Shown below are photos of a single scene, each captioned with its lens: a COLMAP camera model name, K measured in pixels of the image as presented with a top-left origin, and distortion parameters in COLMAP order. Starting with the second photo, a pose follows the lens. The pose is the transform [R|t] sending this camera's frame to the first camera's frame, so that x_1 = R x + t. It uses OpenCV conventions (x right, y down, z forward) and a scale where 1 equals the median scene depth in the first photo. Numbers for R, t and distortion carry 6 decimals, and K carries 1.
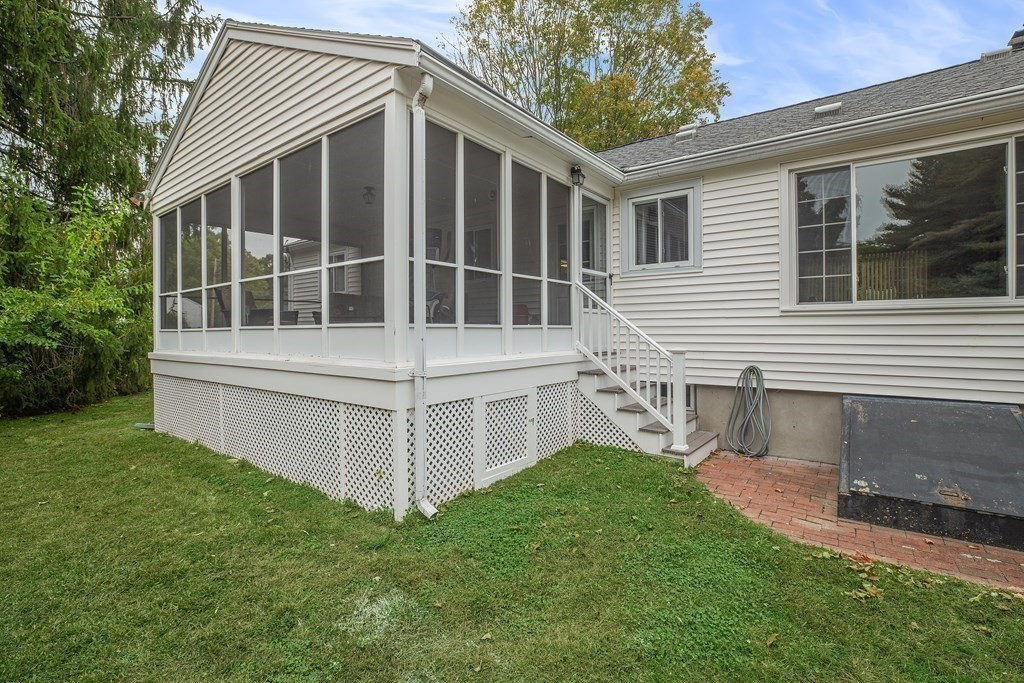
lens RADIAL K [[469.7, 0, 512.0], [0, 469.7, 341.5], [0, 0, 1]] dist [-0.030966, 0.000664]
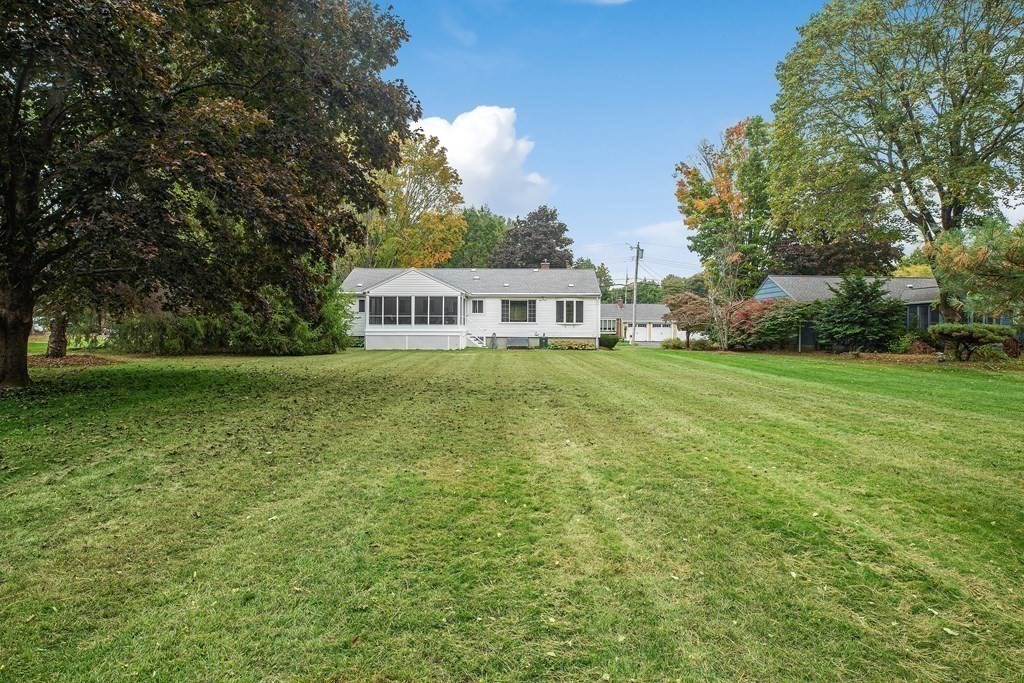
lens RADIAL K [[588.6, 0, 513.2], [0, 588.6, 332.0], [0, 0, 1]] dist [-0.004408, 0.002584]
pose [[0.821745, 0.009234, 0.569780, -3.471639], [0.002673, 0.999795, -0.020057, 0.192419], [-0.569849, 0.018004, 0.821552, -5.154261]]
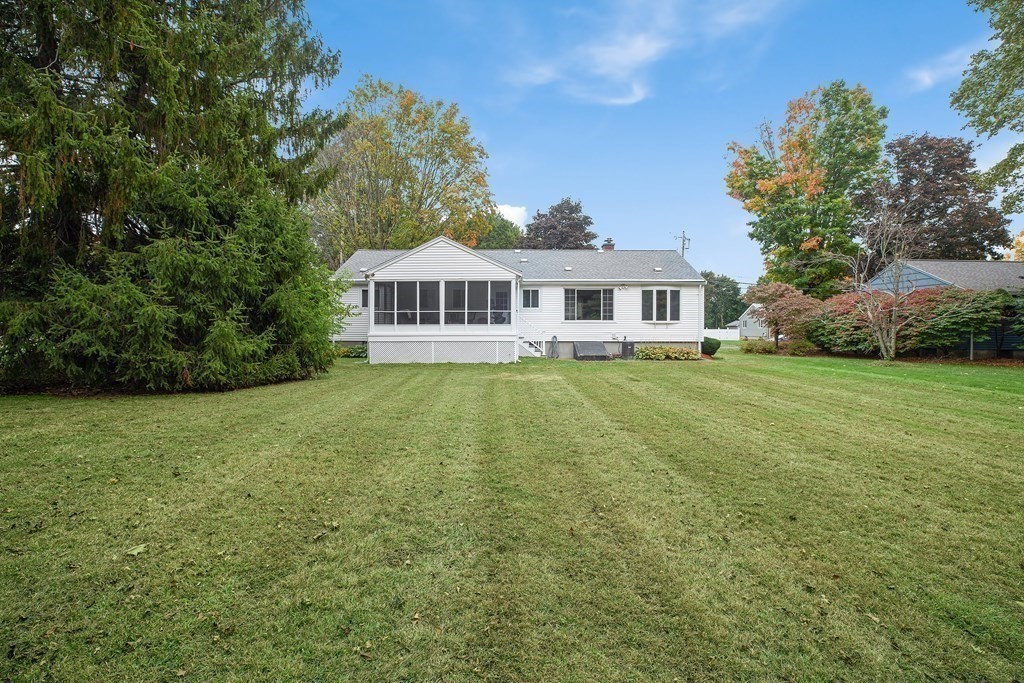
lens RADIAL K [[469.7, 0, 512.0], [0, 469.7, 341.5], [0, 0, 1]] dist [-0.030966, 0.000664]
pose [[0.811459, -0.009480, 0.584332, -2.202658], [0.006760, 0.999954, 0.006835, 0.075886], [-0.584370, -0.001596, 0.811486, -2.118325]]
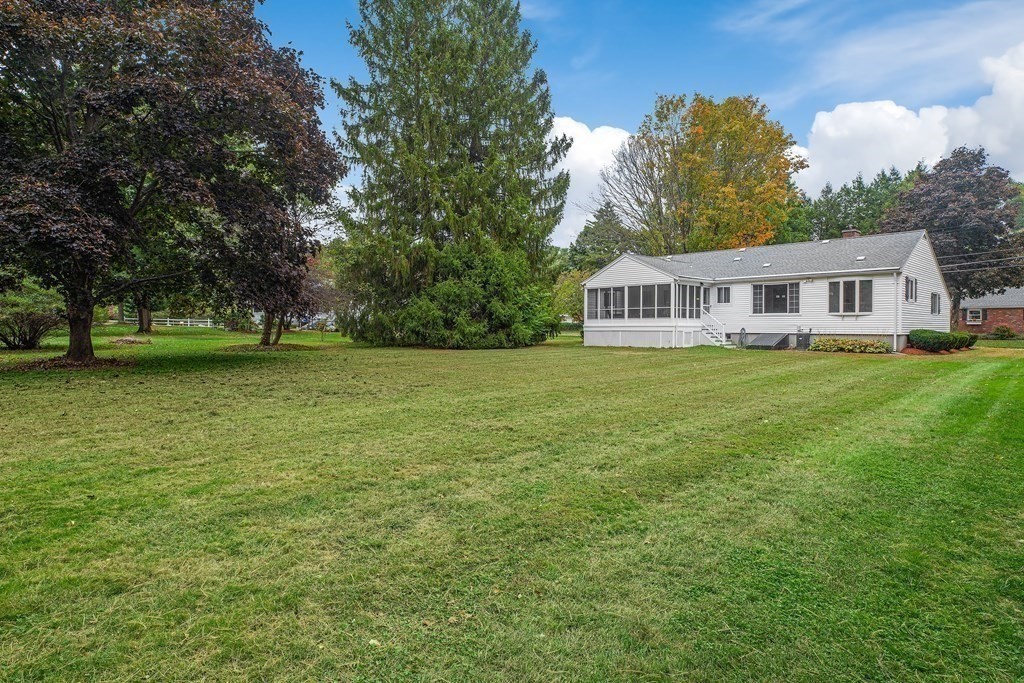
lens RADIAL K [[588.6, 0, 513.2], [0, 588.6, 332.0], [0, 0, 1]] dist [-0.004408, 0.002584]
pose [[0.985378, 0.009253, -0.170131, -0.700228], [-0.011718, 0.999840, -0.013490, 0.198602], [0.169979, 0.015286, 0.985329, -4.985645]]
